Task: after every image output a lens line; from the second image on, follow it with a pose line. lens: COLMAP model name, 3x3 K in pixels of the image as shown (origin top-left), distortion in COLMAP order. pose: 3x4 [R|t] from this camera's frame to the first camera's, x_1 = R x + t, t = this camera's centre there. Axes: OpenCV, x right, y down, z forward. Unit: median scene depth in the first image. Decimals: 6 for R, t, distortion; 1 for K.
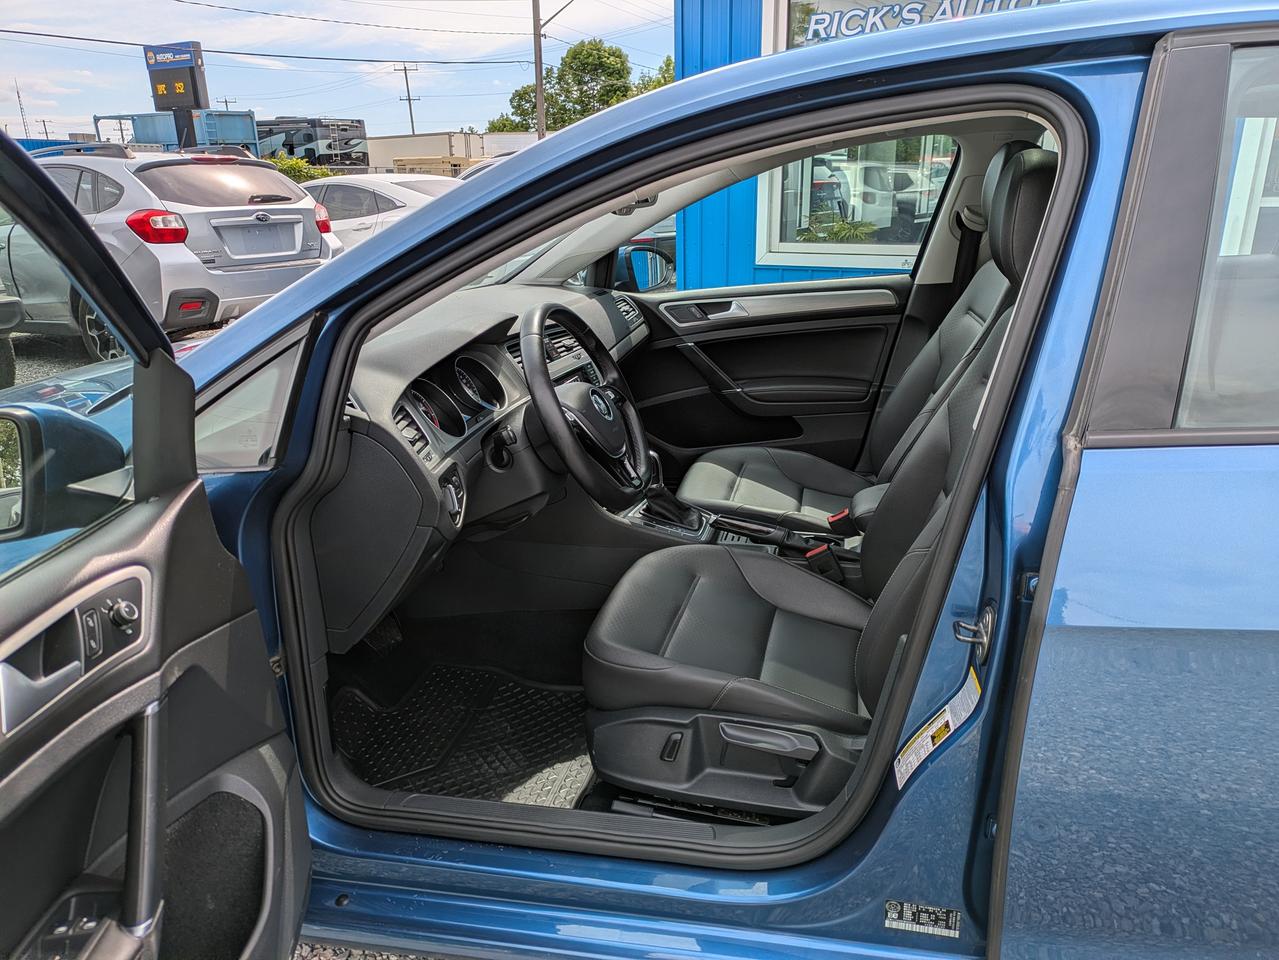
lens RADIAL K [[949.5, 0, 629.1], [0, 949.5, 487.1], [0, 0, 1]] dist [0.033416, -0.003124]
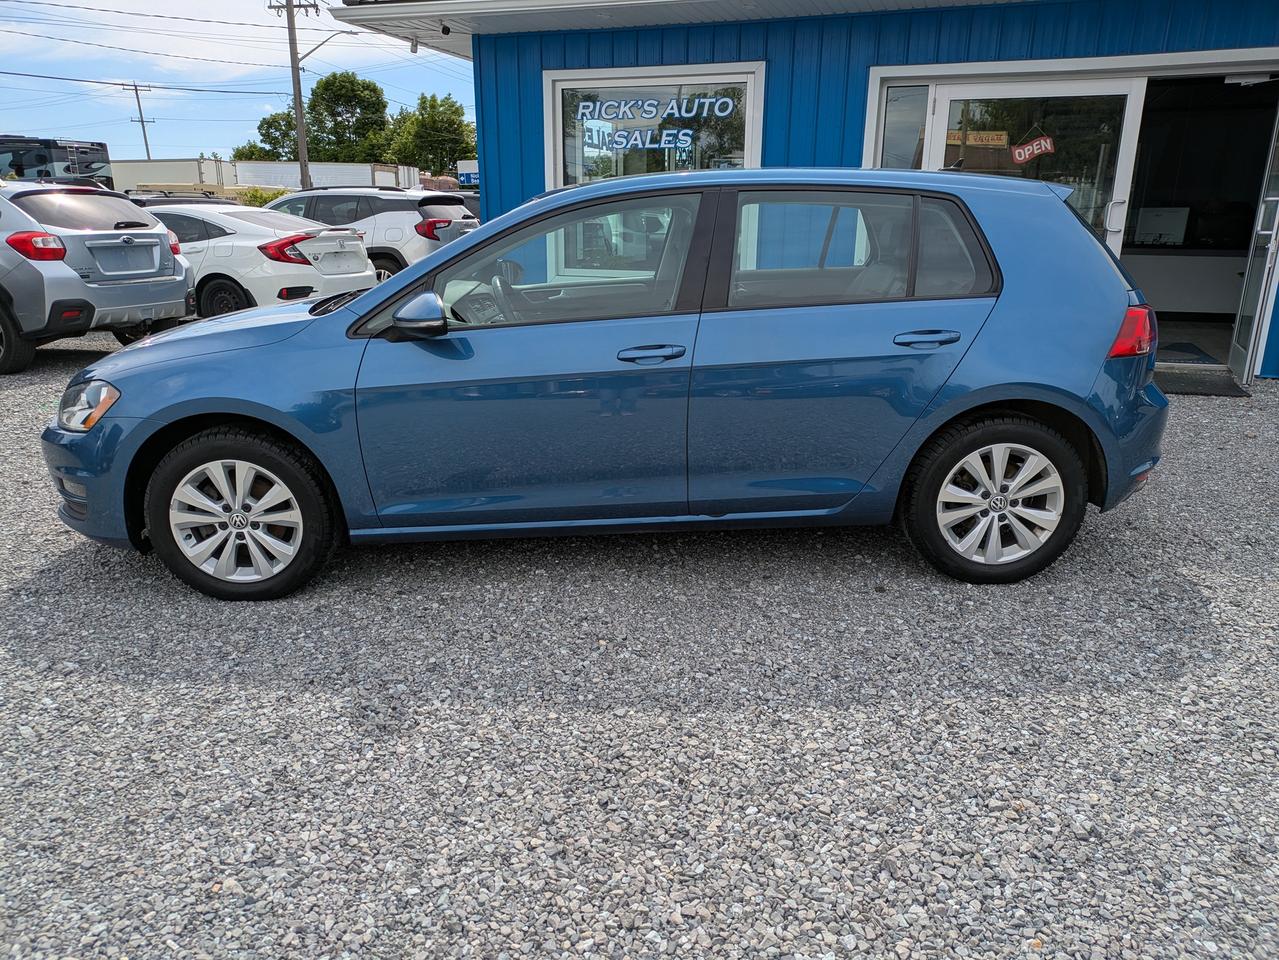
lens RADIAL K [[949.5, 0, 648.5], [0, 949.5, 489.8], [0, 0, 1]] dist [0.033416, -0.003124]
pose [[0.966606, -0.045754, 0.252151, -0.071948], [0.054132, 0.998185, -0.026389, 0.085340], [-0.250486, 0.039158, 0.967328, -0.274814]]
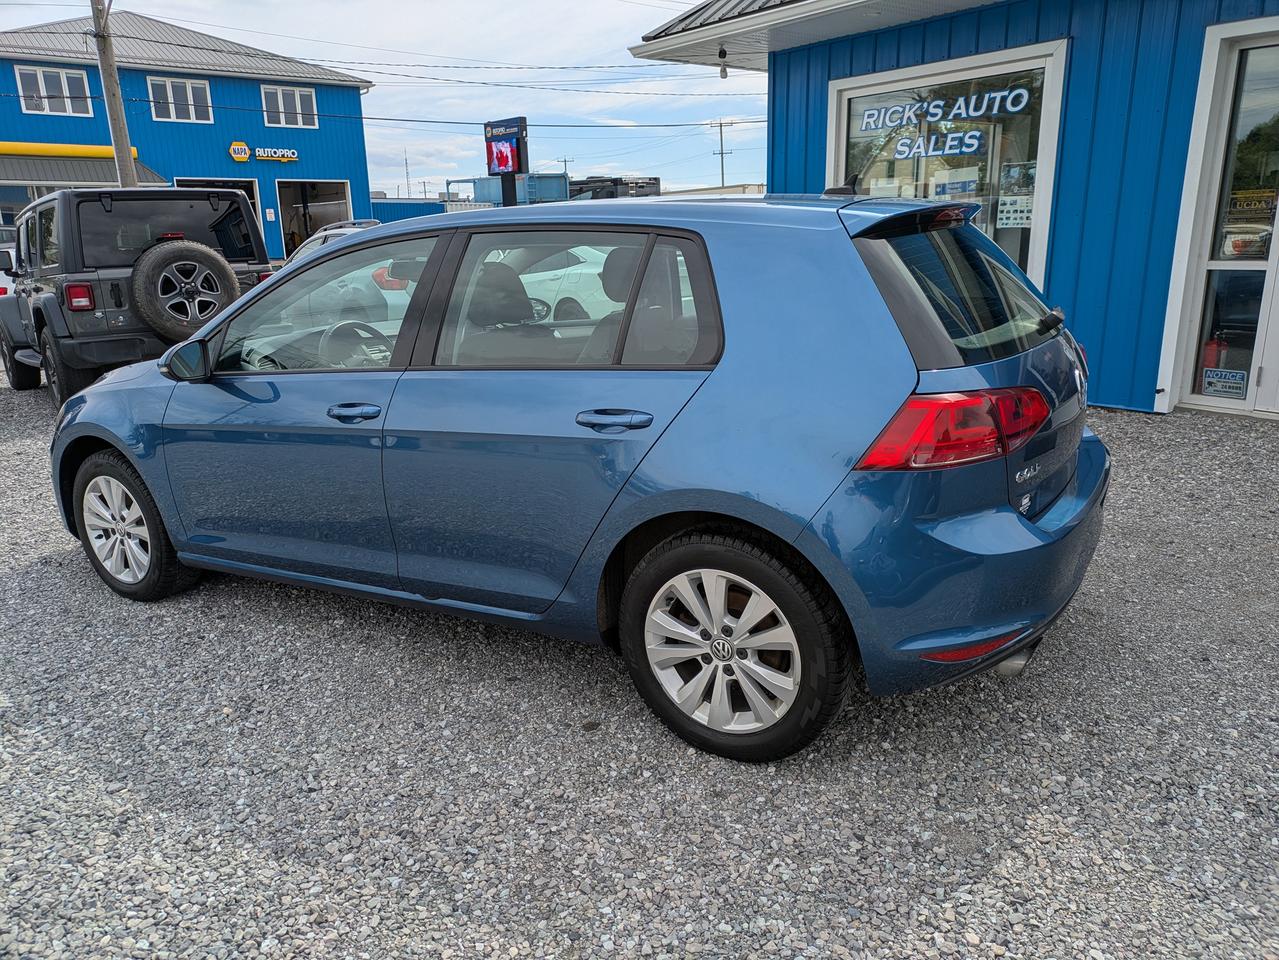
lens RADIAL K [[949.5, 0, 635.4], [0, 949.5, 482.2], [0, 0, 1]] dist [0.033416, -0.003124]
pose [[0.949429, 0.076337, -0.304560, 0.284602], [-0.090707, 0.995321, -0.033296, 0.043103], [0.300593, 0.059238, 0.951911, -0.200845]]
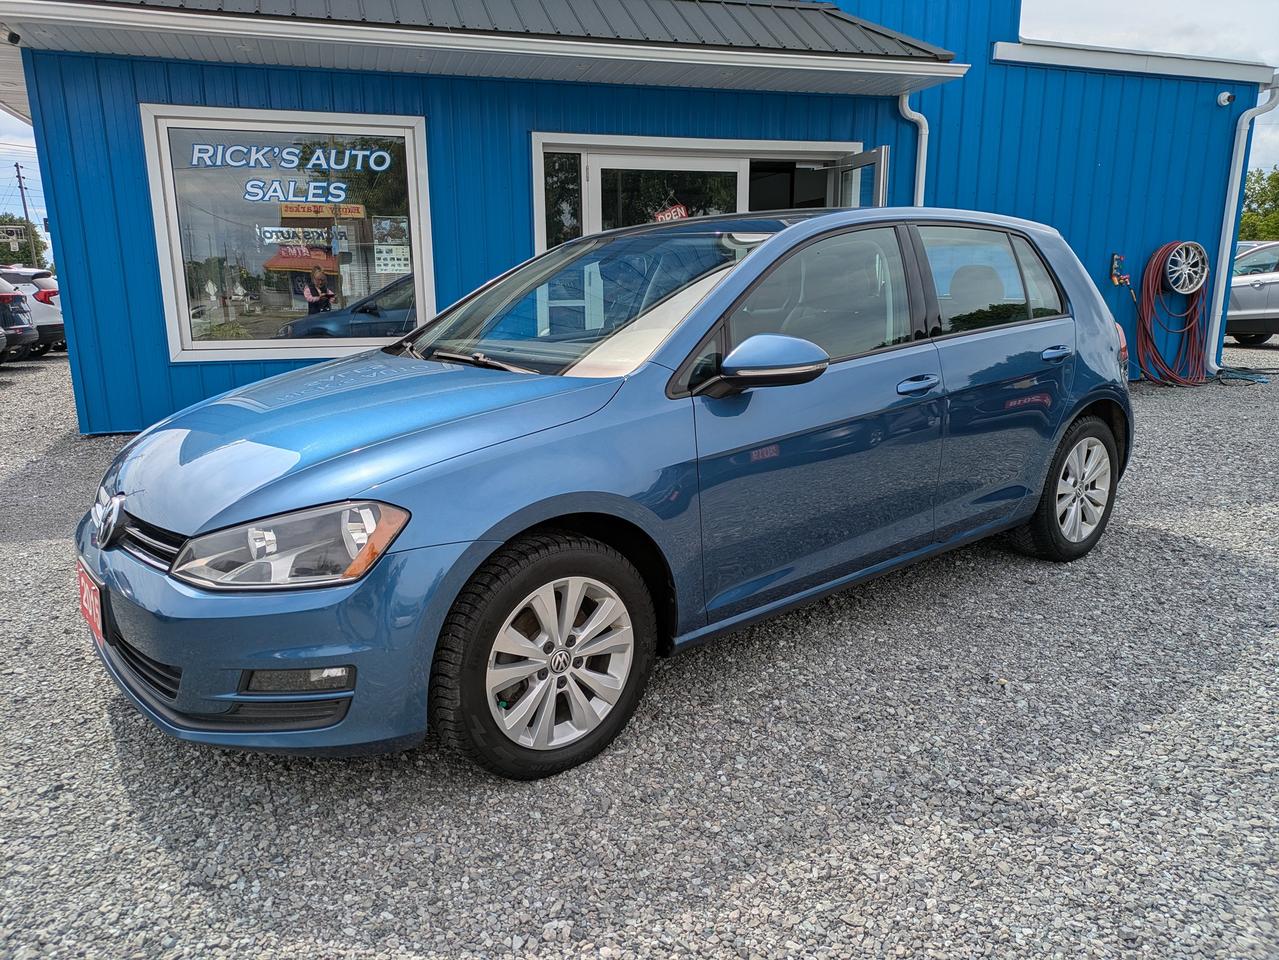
lens RADIAL K [[949.5, 0, 642.2], [0, 949.5, 485.1], [0, 0, 1]] dist [0.033416, -0.003124]
pose [[0.619229, -0.152680, 0.770224, -0.368143], [0.244919, 0.969532, -0.004717, 0.027762], [-0.746036, 0.191564, 0.637756, -0.033974]]
